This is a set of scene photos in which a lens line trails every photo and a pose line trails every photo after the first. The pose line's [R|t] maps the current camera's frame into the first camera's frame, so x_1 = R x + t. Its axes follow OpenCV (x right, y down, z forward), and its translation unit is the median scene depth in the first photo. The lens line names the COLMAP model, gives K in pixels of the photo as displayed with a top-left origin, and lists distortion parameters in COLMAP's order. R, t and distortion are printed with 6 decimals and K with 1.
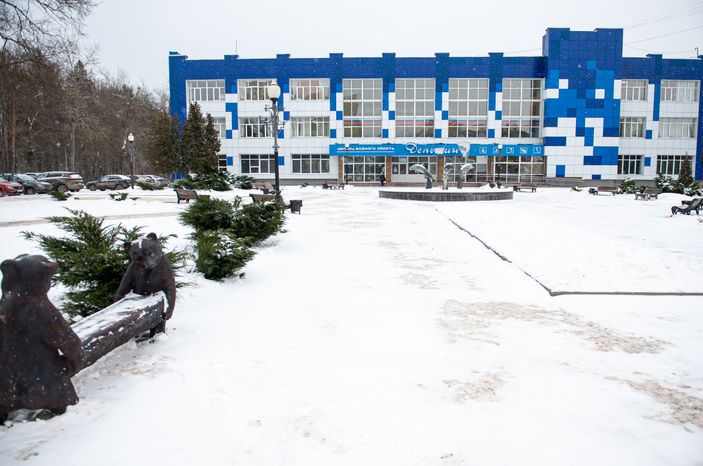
lens RADIAL K [[478.0, 0, 354.7], [0, 478.0, 233.2], [0, 0, 1]] dist [-0.042099, -0.000699]
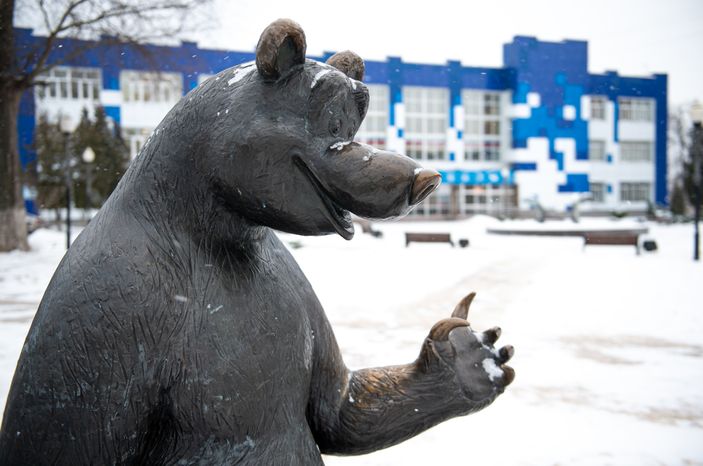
lens RADIAL K [[671.6, 0, 338.4], [0, 671.6, 230.1], [0, 0, 1]] dist [0.029621, 0.000000]
pose [[0.926579, -0.025207, 0.375253, -0.337586], [0.058578, 0.995248, -0.077787, -0.005241], [-0.371509, 0.094058, 0.923653, 0.017538]]
